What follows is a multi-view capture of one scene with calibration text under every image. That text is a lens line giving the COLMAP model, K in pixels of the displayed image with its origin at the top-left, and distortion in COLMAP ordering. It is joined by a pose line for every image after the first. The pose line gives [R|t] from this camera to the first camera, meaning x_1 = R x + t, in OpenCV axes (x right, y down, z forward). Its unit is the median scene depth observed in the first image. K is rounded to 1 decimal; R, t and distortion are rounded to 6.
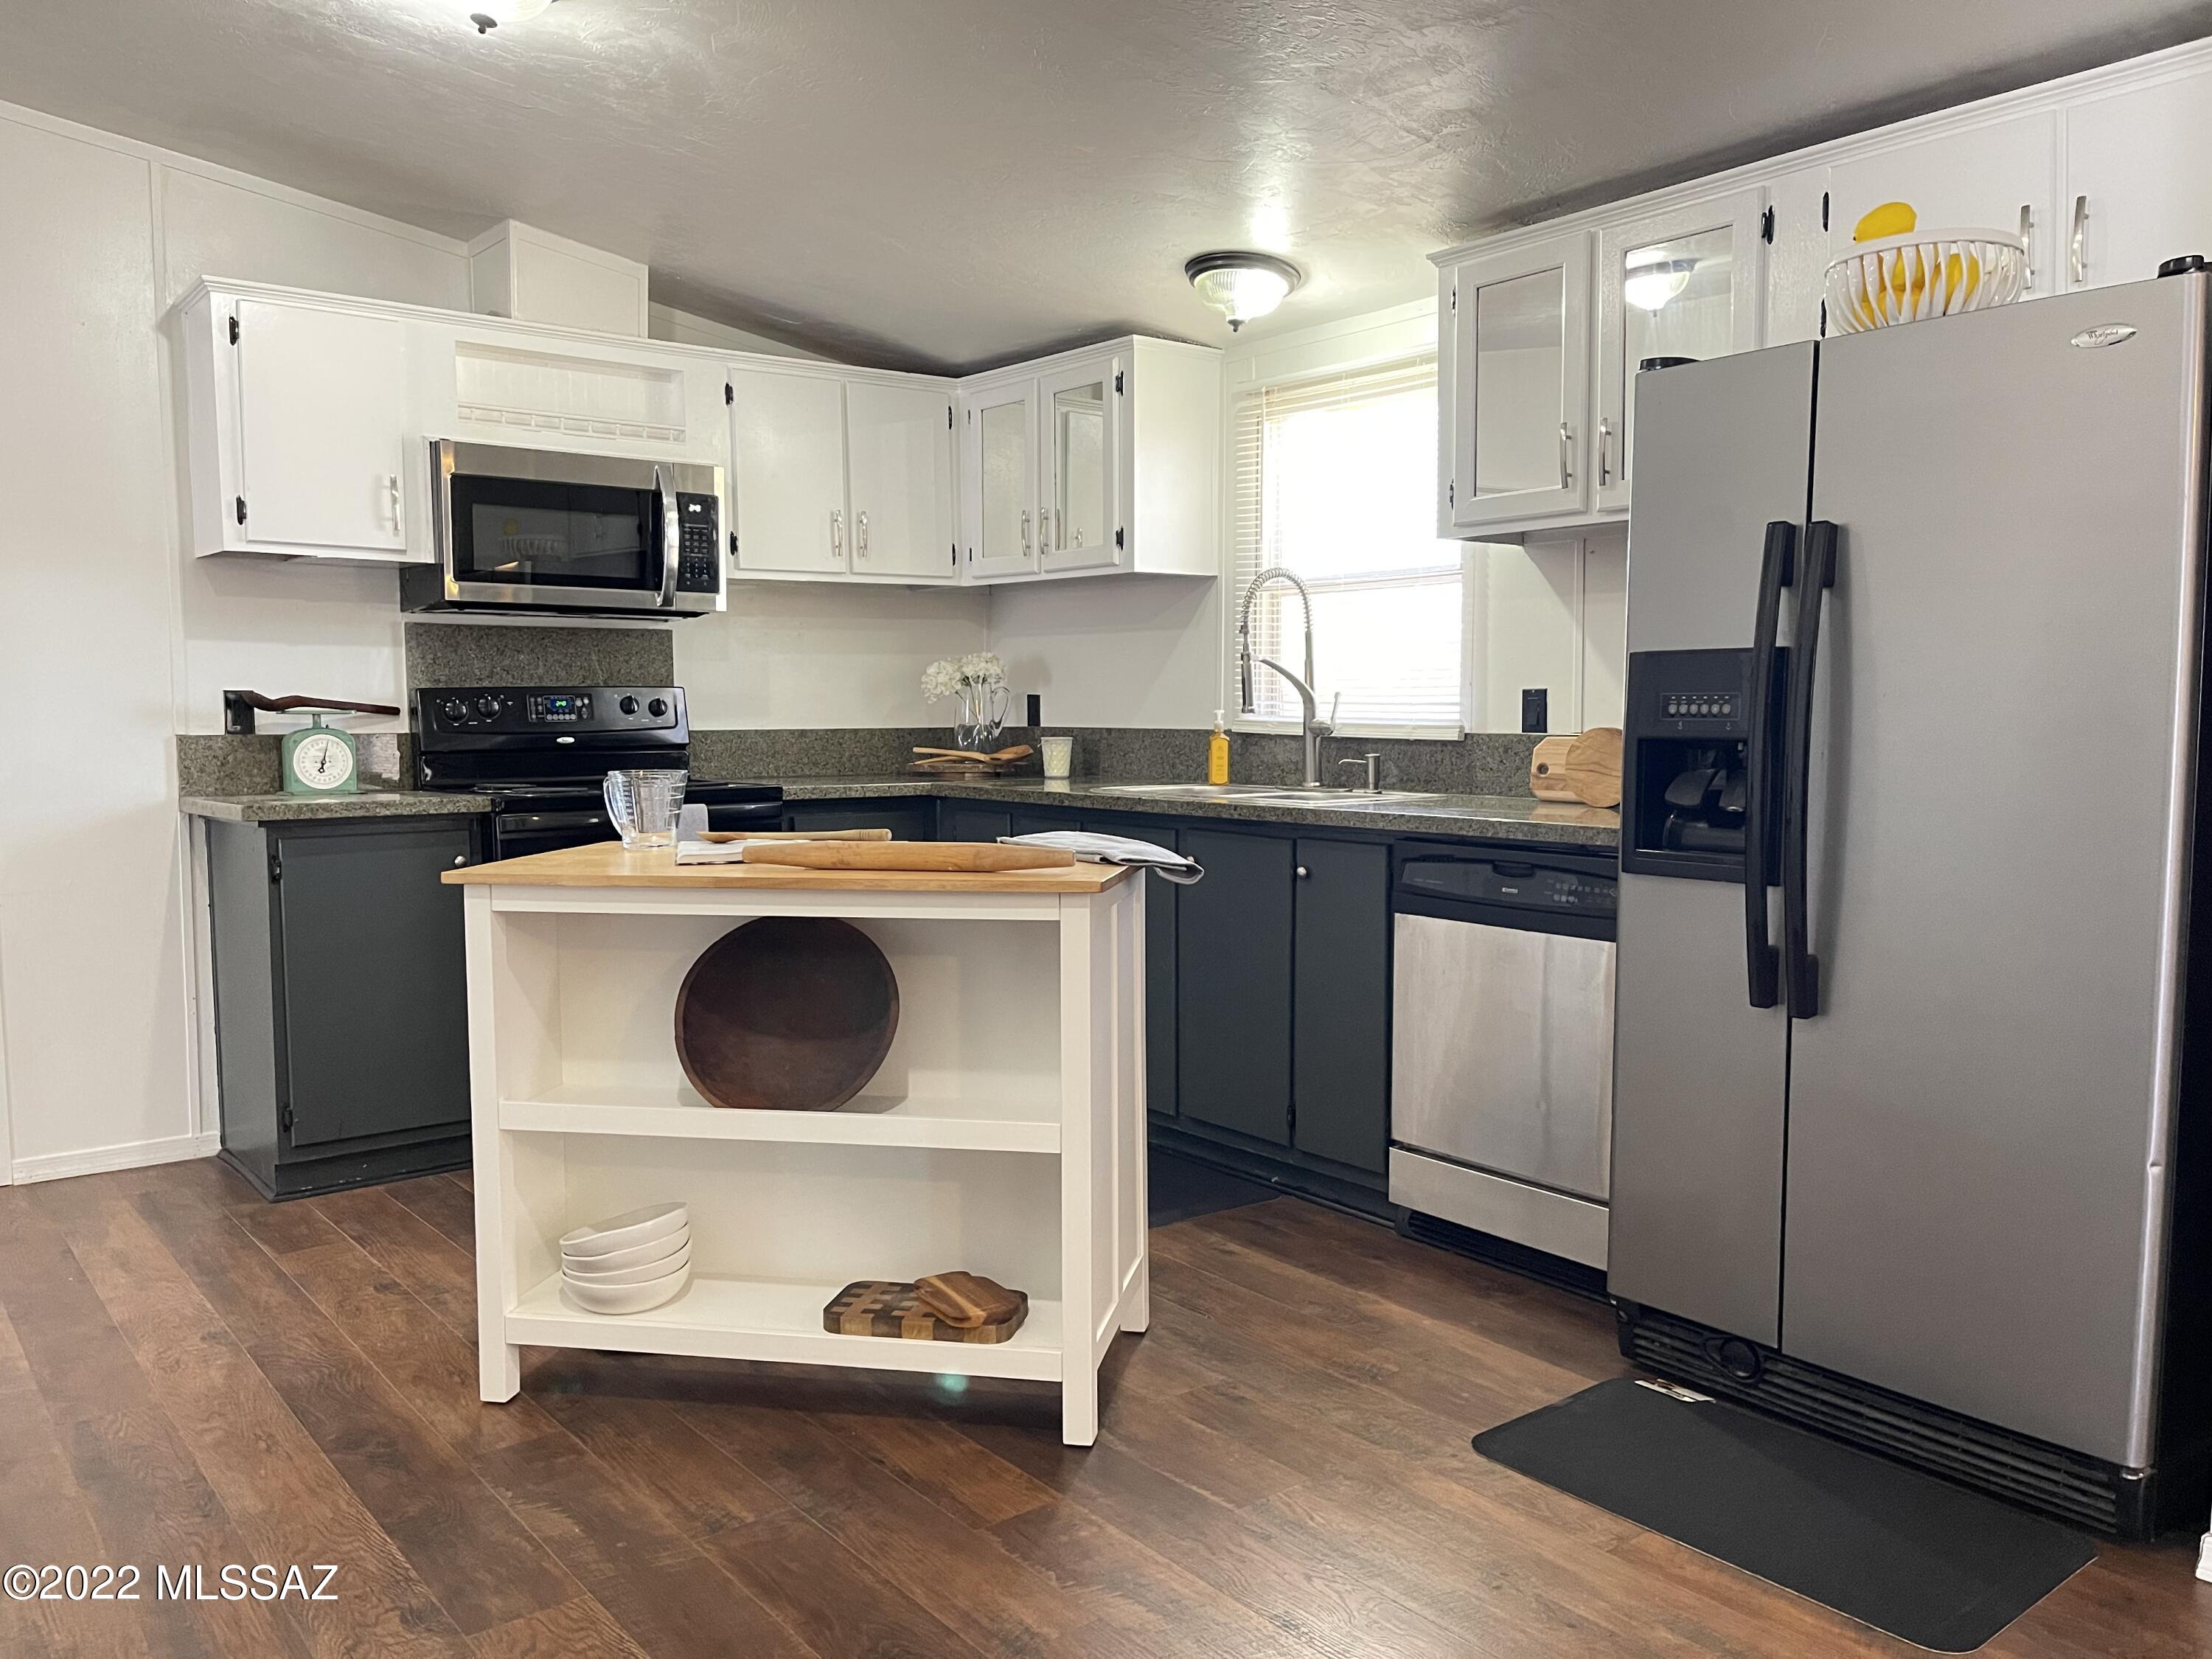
lens RADIAL K [[1664.0, 0, 1110.9], [0, 1664.0, 837.9], [0, 0, 1]] dist [0.115523, -0.165216]
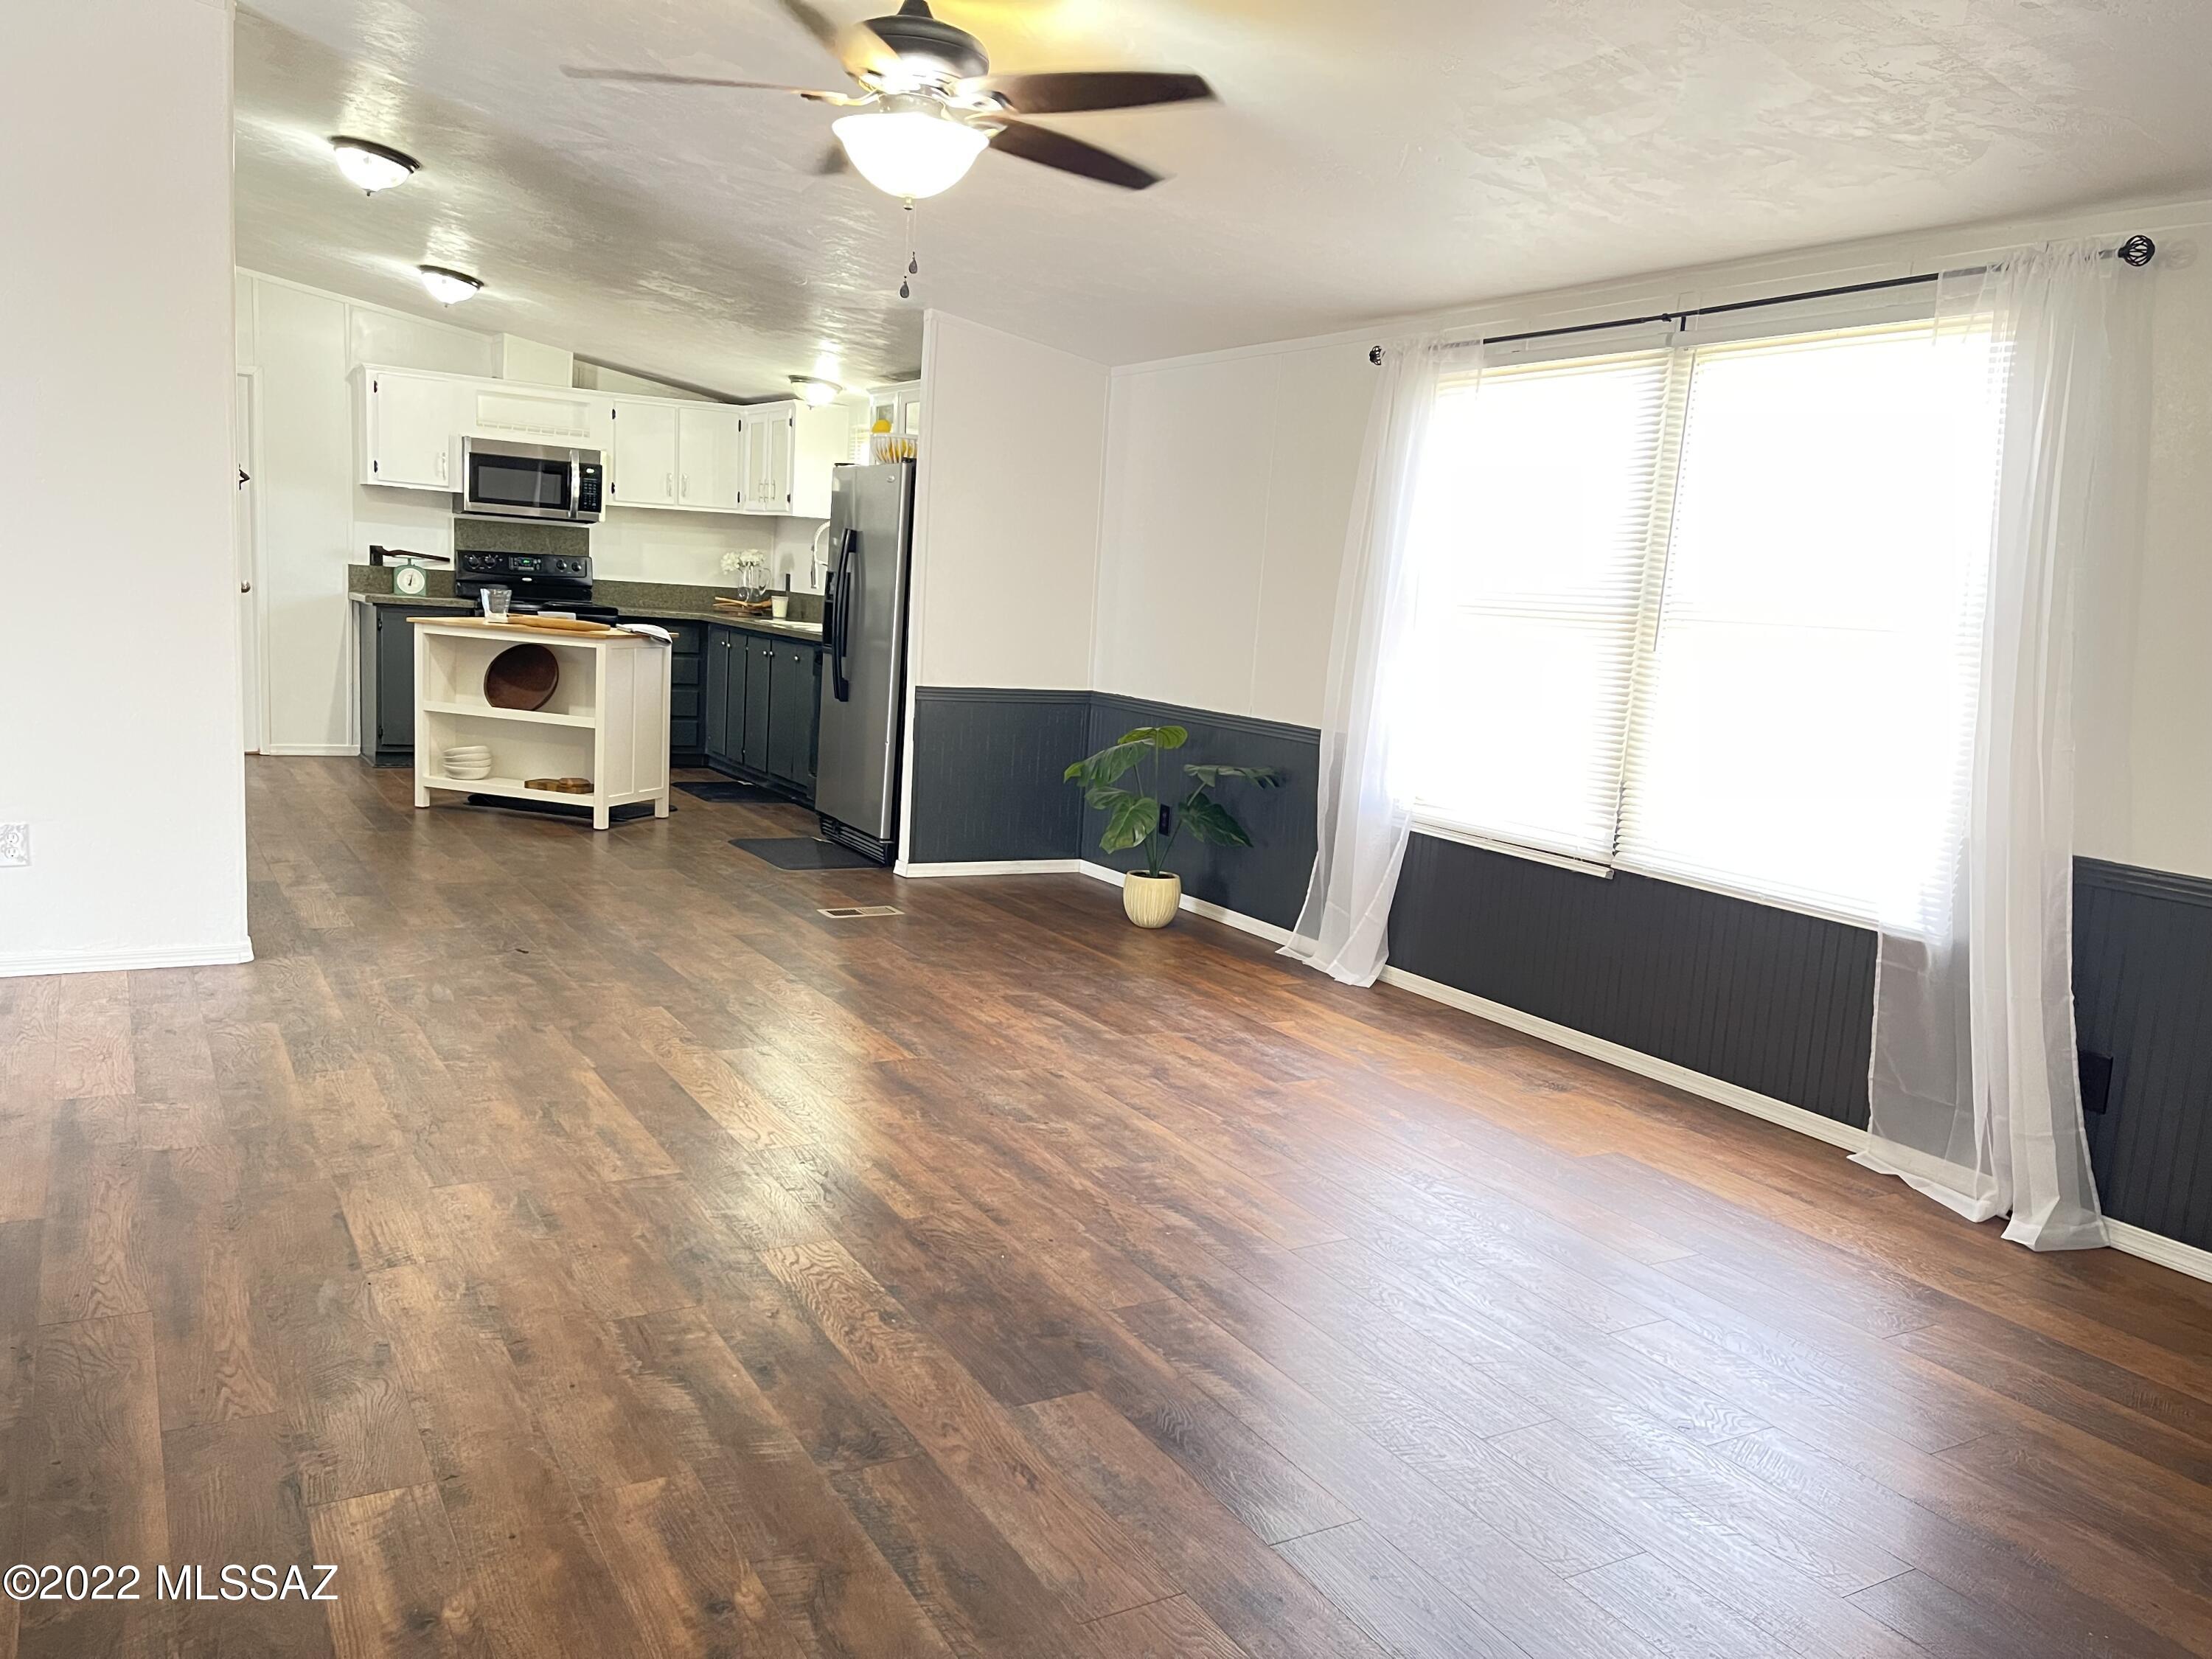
lens RADIAL K [[1664.0, 0, 1110.9], [0, 1664.0, 837.9], [0, 0, 1]] dist [0.115523, -0.165216]
pose [[0.987453, 0.086843, -0.131891, 0.753984], [-0.077986, 0.994430, 0.070906, 0.060642], [0.137314, -0.059731, 0.988725, -1.069740]]
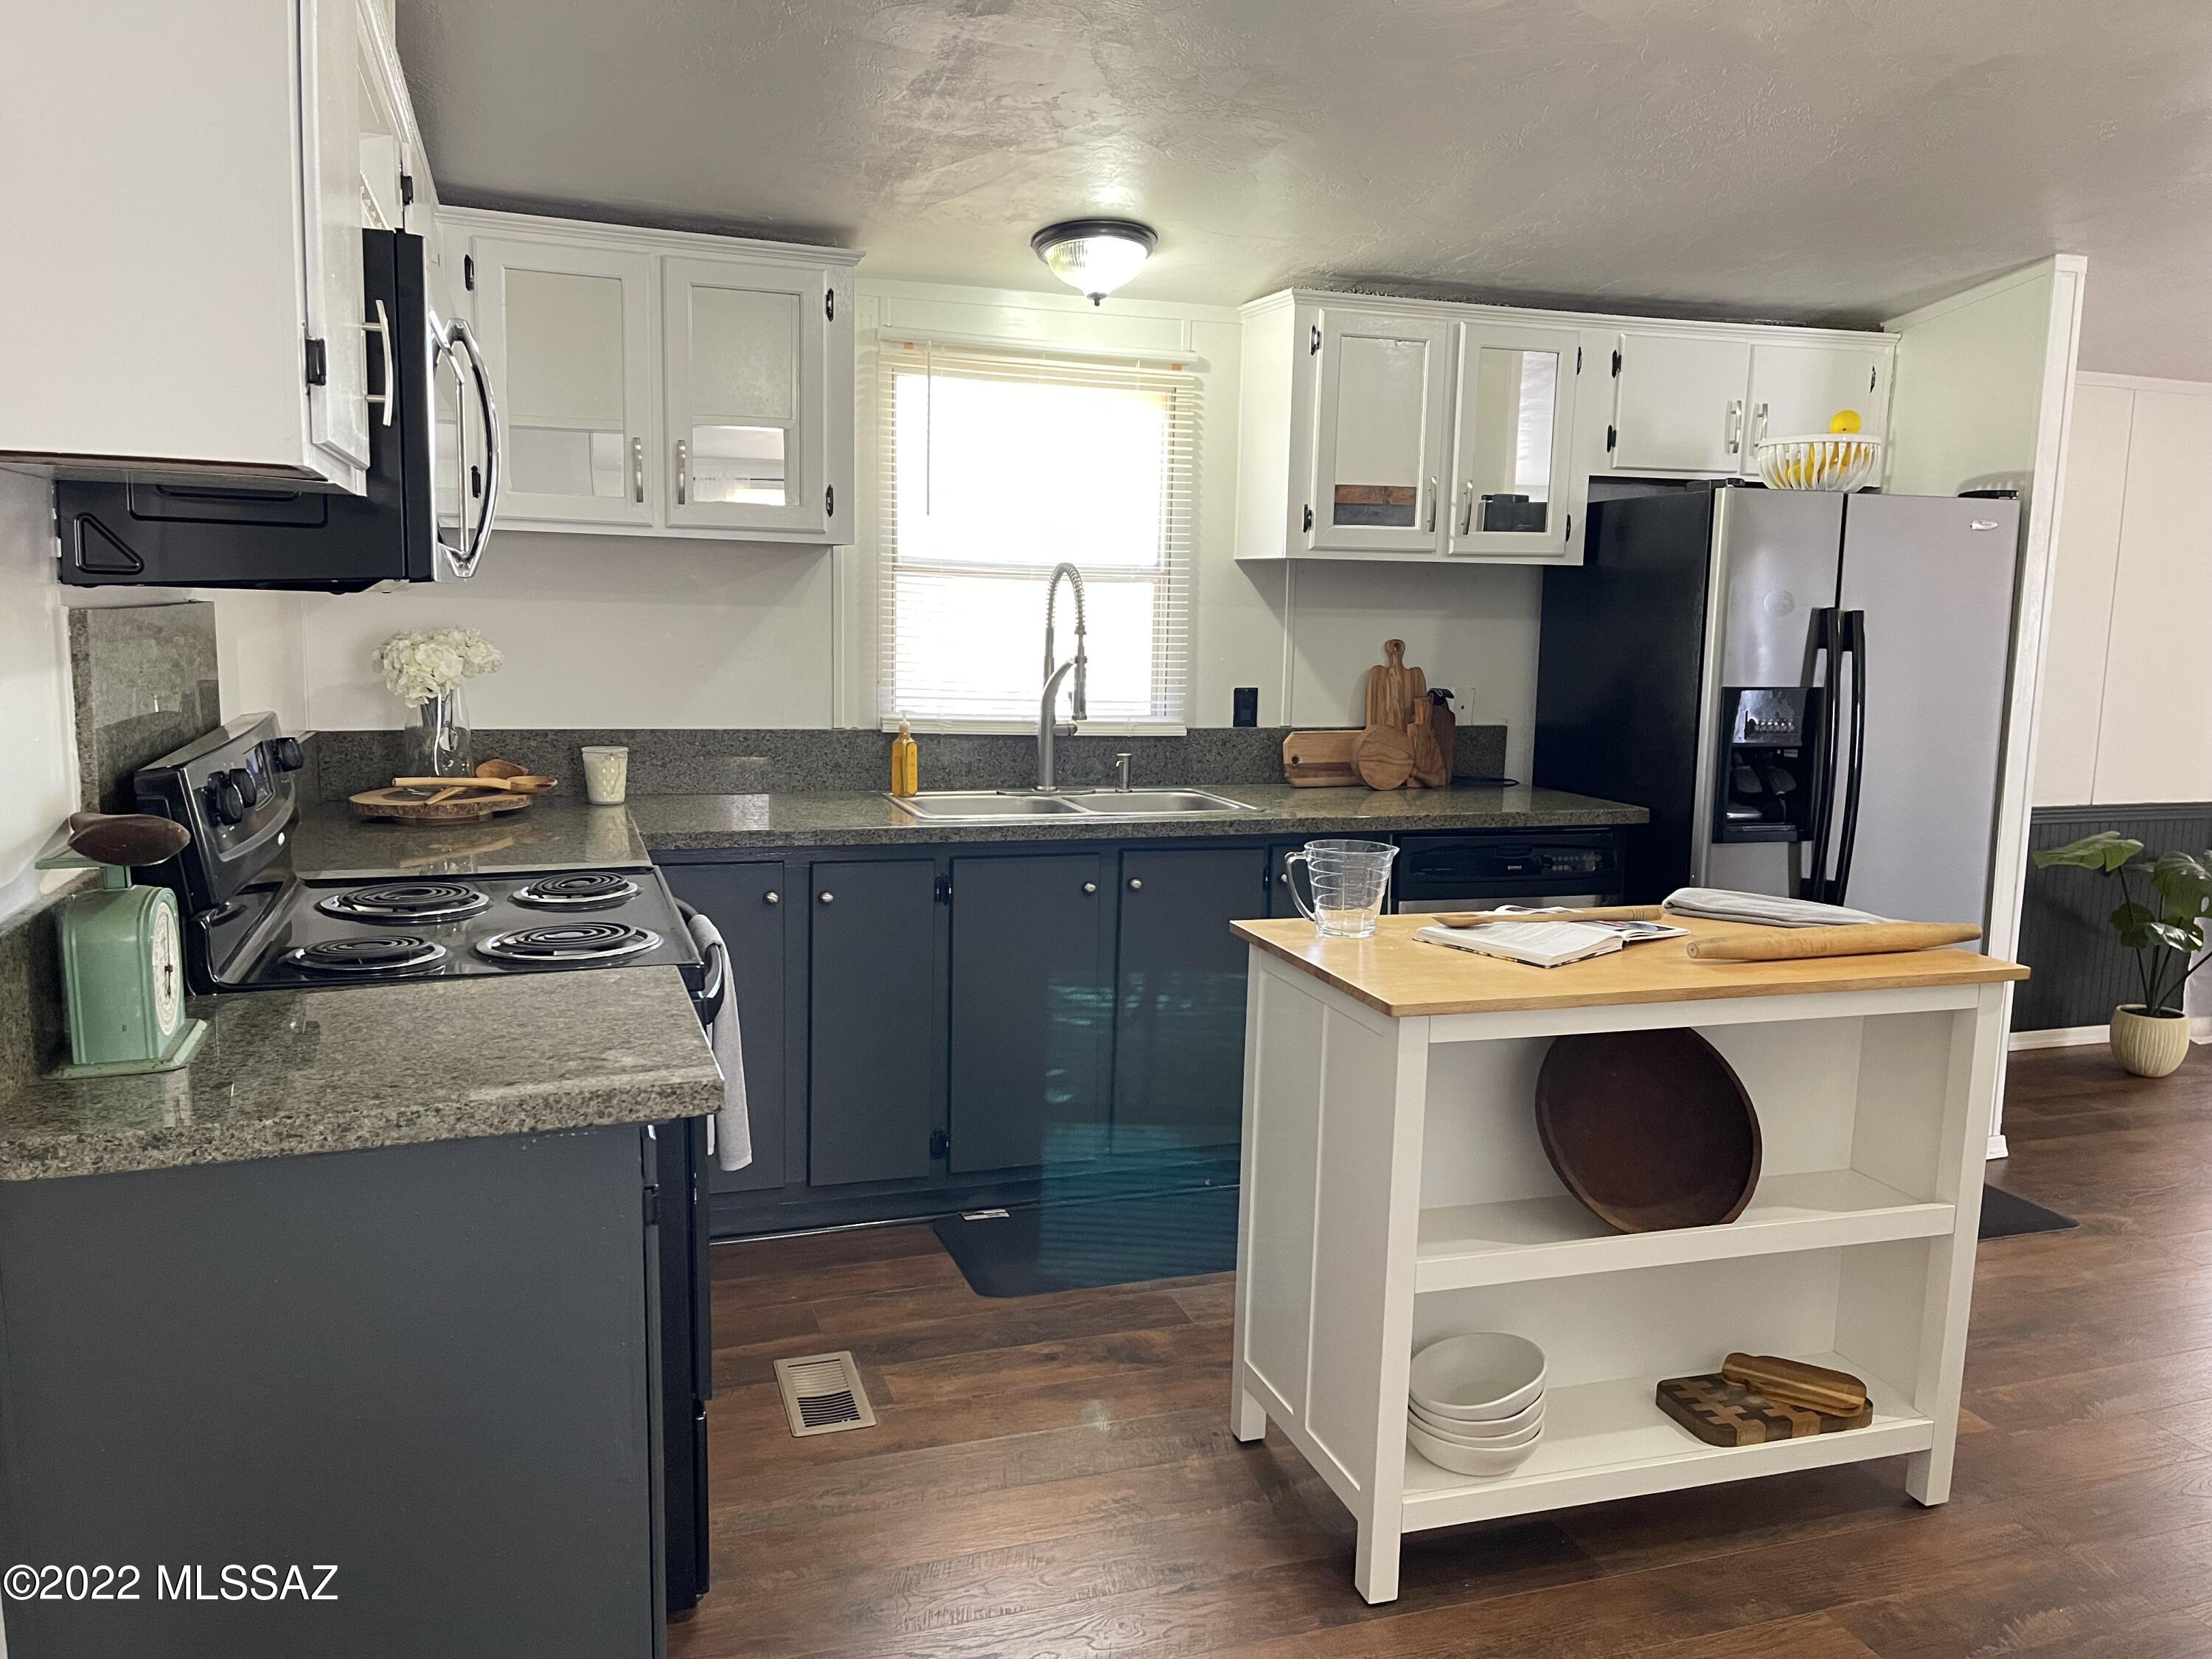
lens RADIAL K [[1664.0, 0, 1110.9], [0, 1664.0, 837.9], [0, 0, 1]] dist [0.115523, -0.165216]
pose [[0.346276, -0.121486, 0.930233, -0.777657], [0.053150, 0.992528, 0.109836, -0.108948], [-0.936626, 0.011408, 0.350145, 0.646520]]
